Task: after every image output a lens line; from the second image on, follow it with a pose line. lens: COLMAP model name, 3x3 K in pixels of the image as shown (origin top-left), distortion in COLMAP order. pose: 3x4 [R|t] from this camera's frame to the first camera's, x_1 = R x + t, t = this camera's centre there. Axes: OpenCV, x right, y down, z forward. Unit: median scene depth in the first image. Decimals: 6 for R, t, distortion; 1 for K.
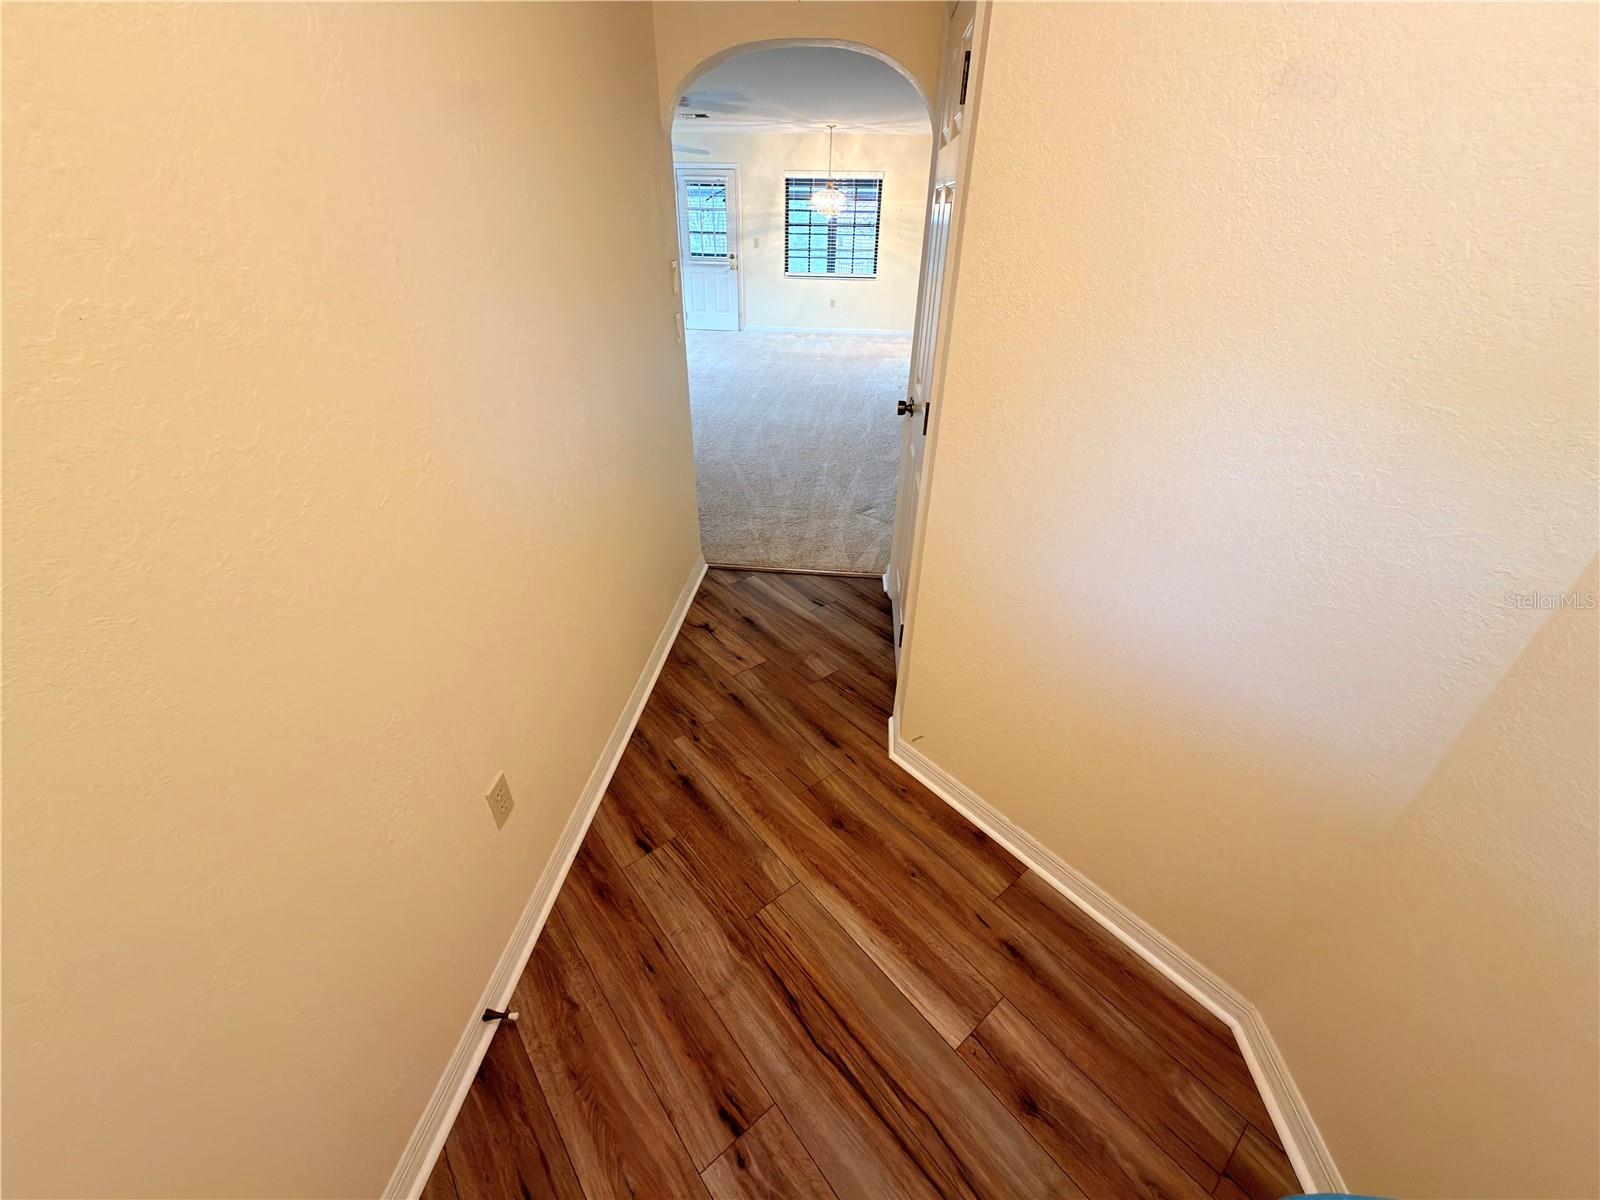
lens RADIAL K [[641.3, 0, 797.3], [0, 641.3, 602.7], [0, 0, 1]] dist [0.000475, 0.000052]
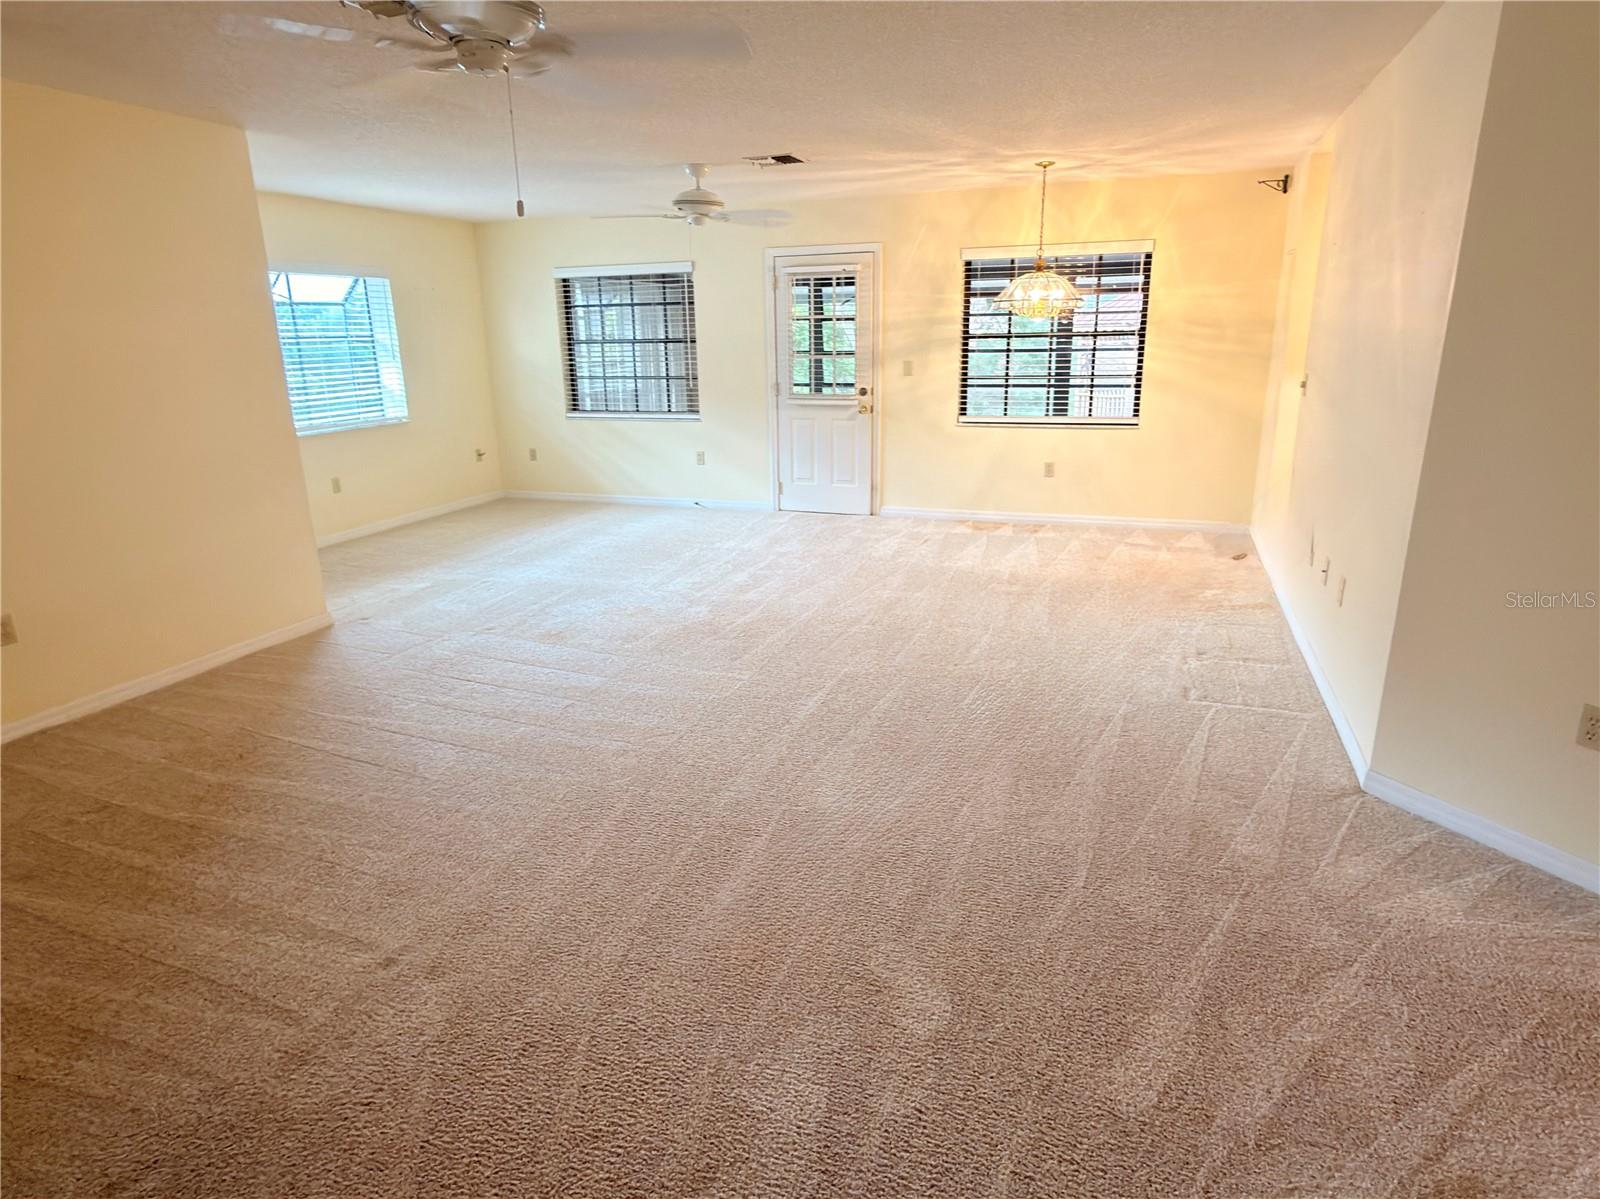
lens RADIAL K [[933.7, 0, 796.6], [0, 933.7, 602.0], [0, 0, 1]] dist [0.001304, 0.004338]
pose [[0.967824, 0.039919, -0.248443, 0.050559], [-0.102140, 0.964660, -0.242896, -0.165433], [0.229967, 0.260457, 0.937698, 0.283026]]
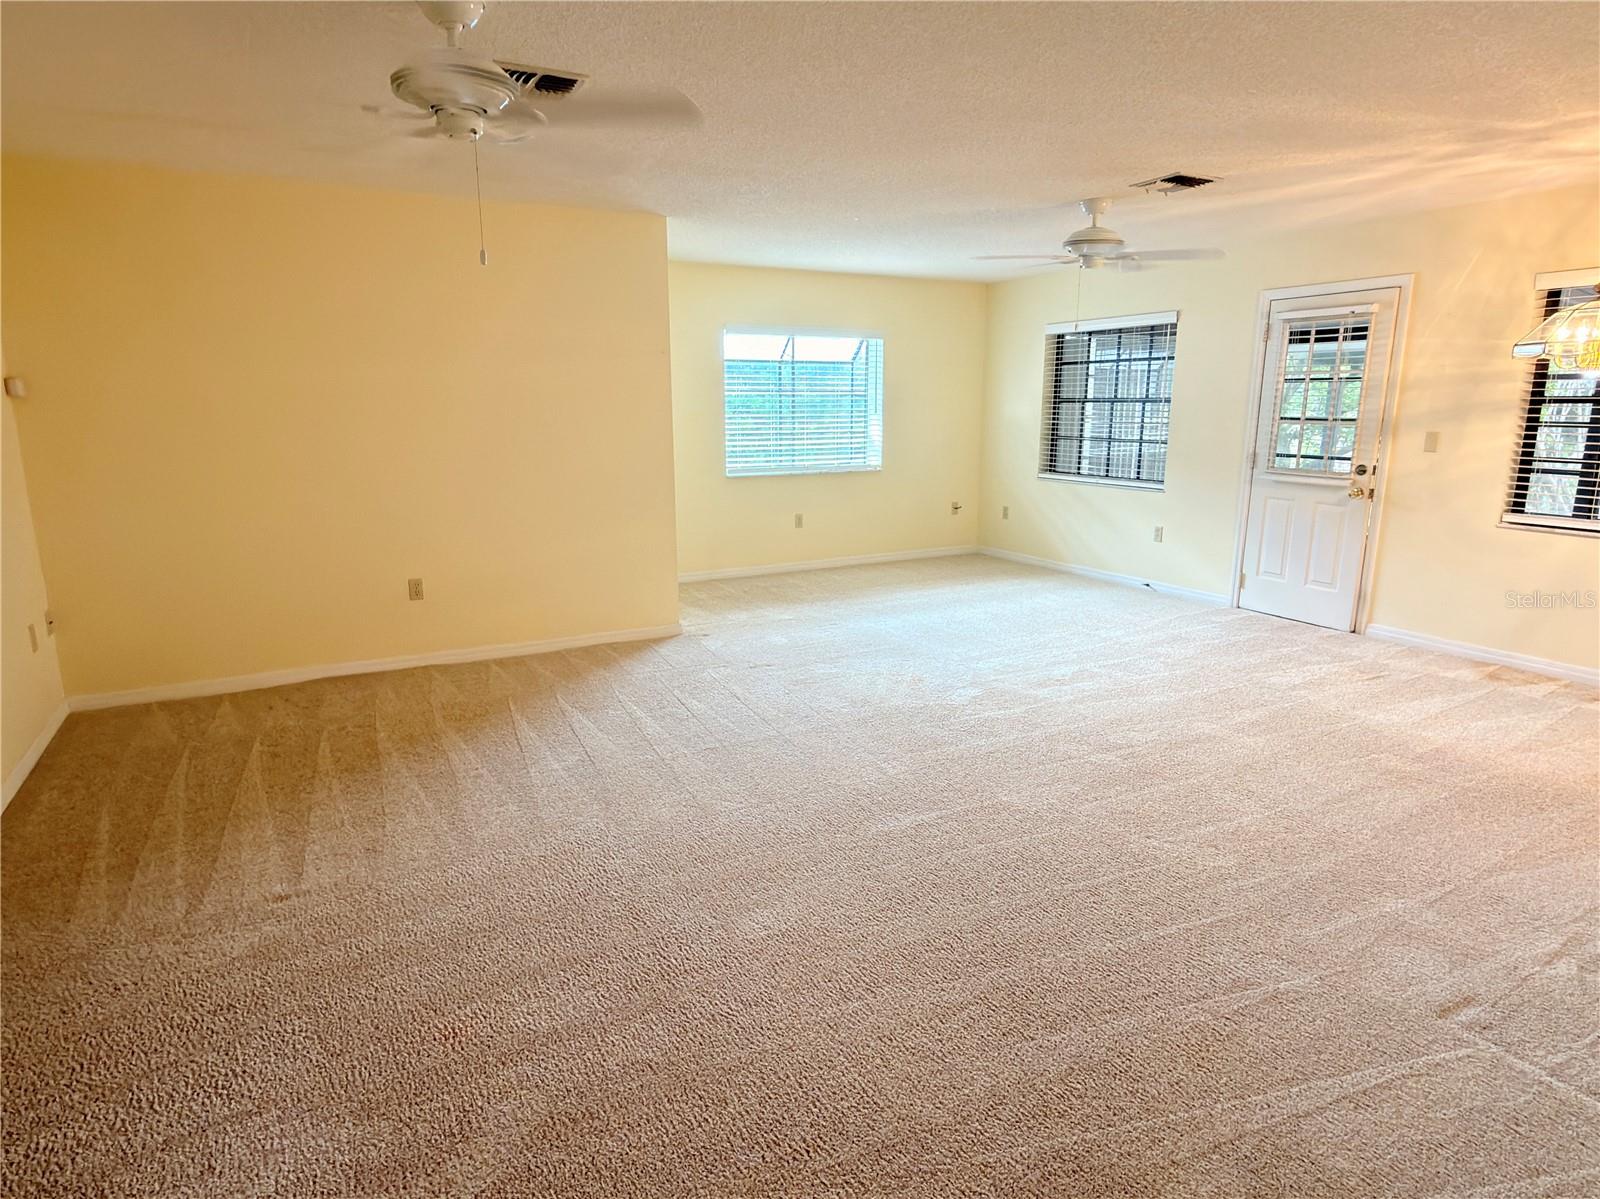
lens RADIAL K [[933.7, 0, 796.6], [0, 933.7, 602.0], [0, 0, 1]] dist [0.001304, 0.004338]
pose [[0.559292, 0.160508, -0.813283, 0.204085], [-0.420869, 0.900210, -0.111766, -0.242337], [0.714186, 0.404795, 0.571033, 0.430237]]
